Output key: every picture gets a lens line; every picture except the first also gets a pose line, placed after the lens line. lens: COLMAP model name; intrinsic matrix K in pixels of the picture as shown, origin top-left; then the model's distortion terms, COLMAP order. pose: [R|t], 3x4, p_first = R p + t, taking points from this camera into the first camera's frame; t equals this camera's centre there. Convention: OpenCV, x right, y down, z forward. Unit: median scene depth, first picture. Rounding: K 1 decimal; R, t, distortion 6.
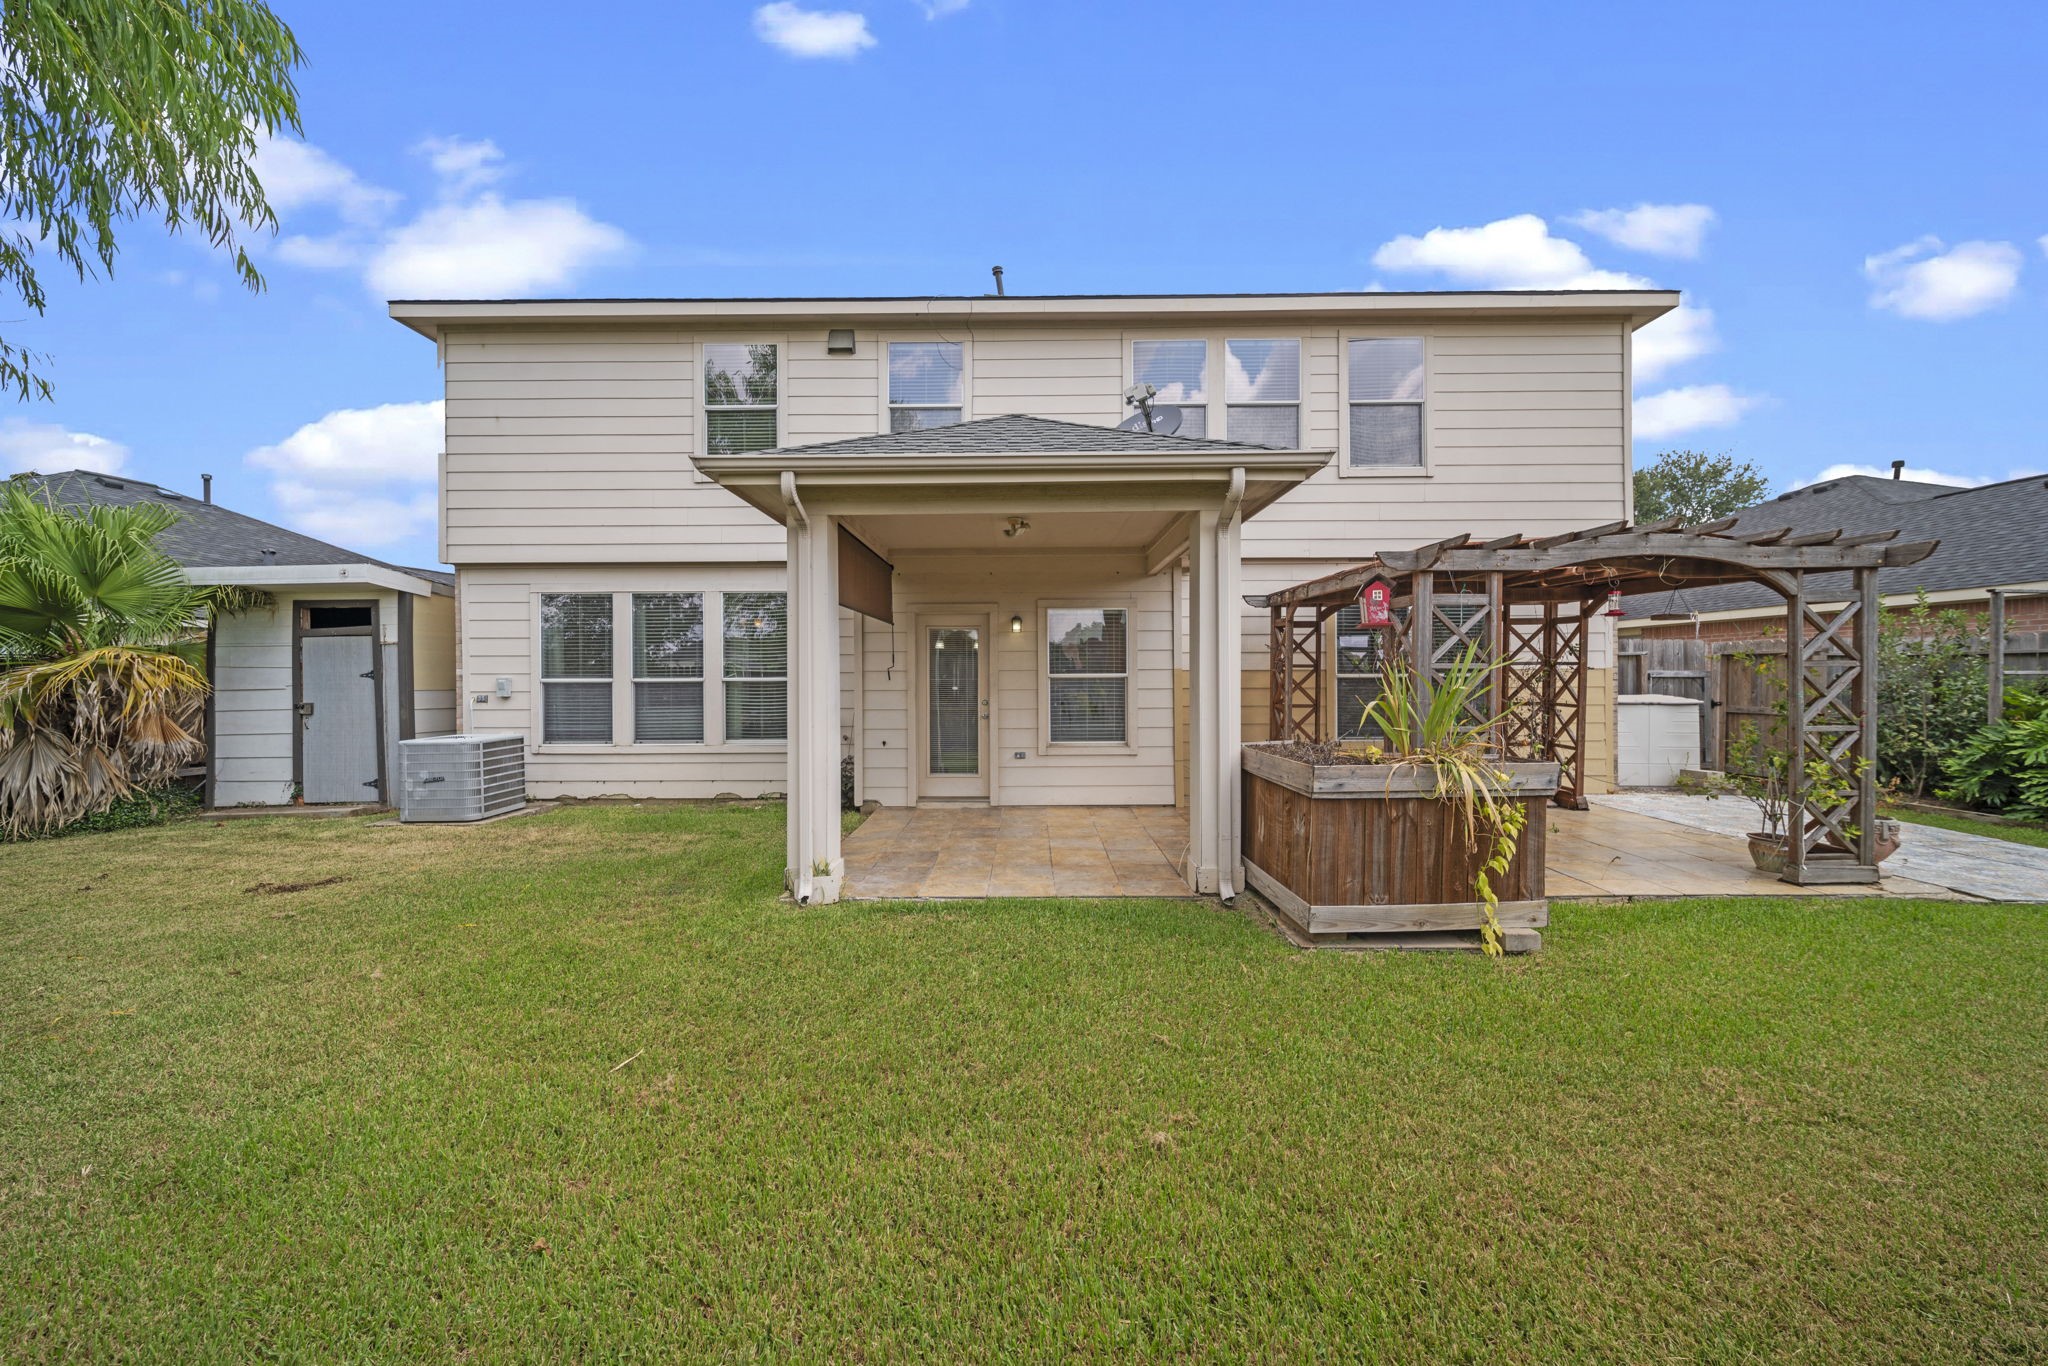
lens RADIAL K [[727.9, 0, 1025.7], [0, 727.9, 679.0], [0, 0, 1]] dist [-0.000878, -0.000155]
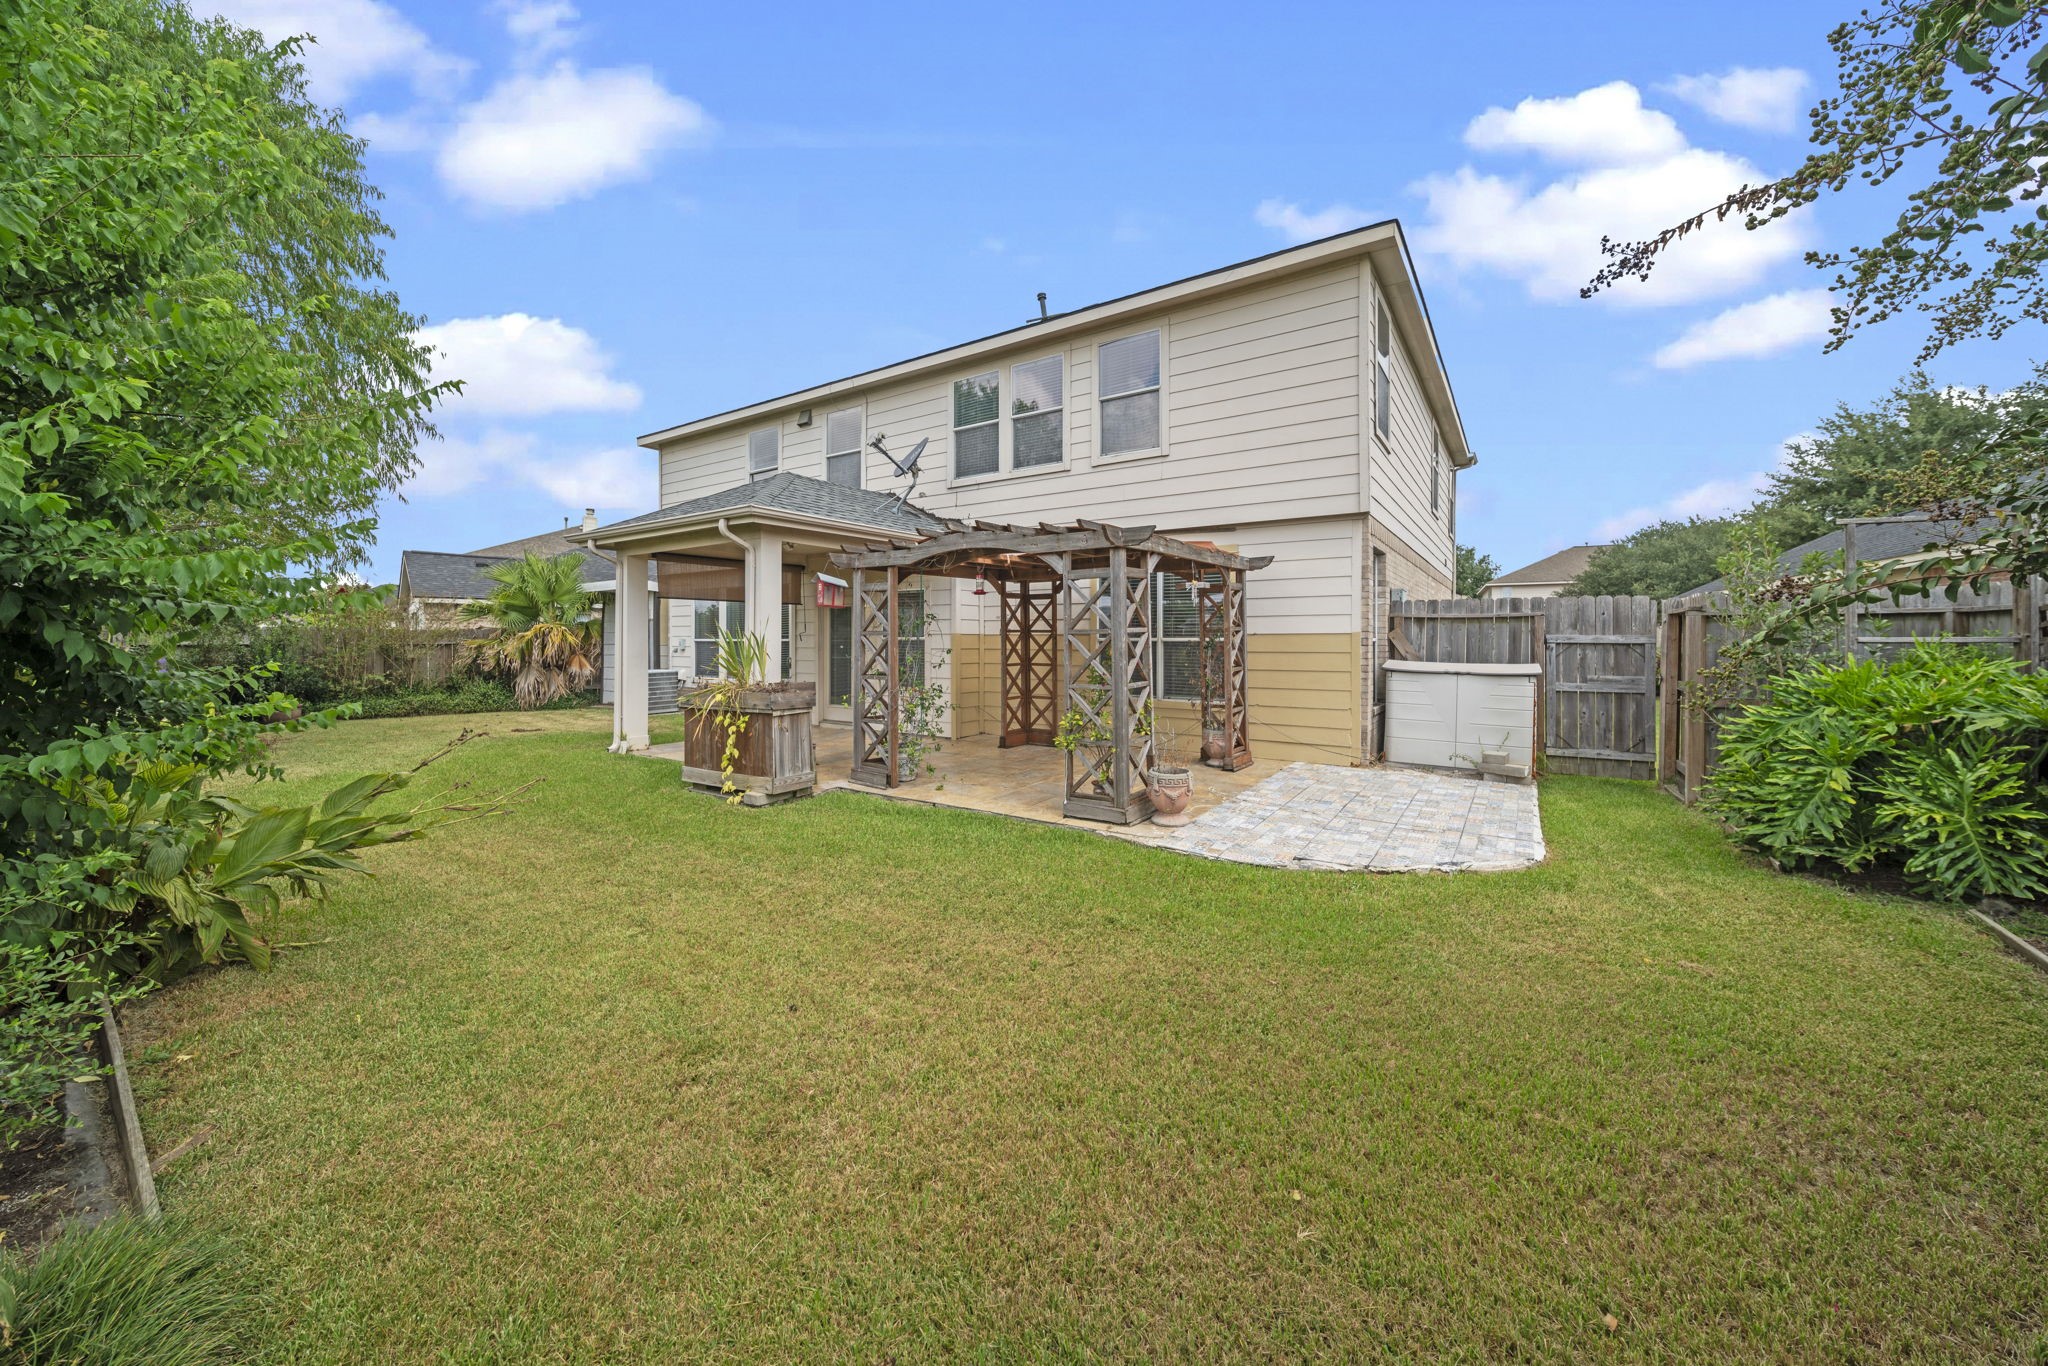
lens RADIAL K [[749.4, 0, 1023.4], [0, 749.4, 643.0], [0, 0, 1]] dist [-0.022740, -0.000057]
pose [[0.831541, 0.007222, -0.555417, 1.007821], [-0.005037, 0.999972, 0.005461, -0.004842], [0.555441, -0.001743, 0.831554, -0.044945]]
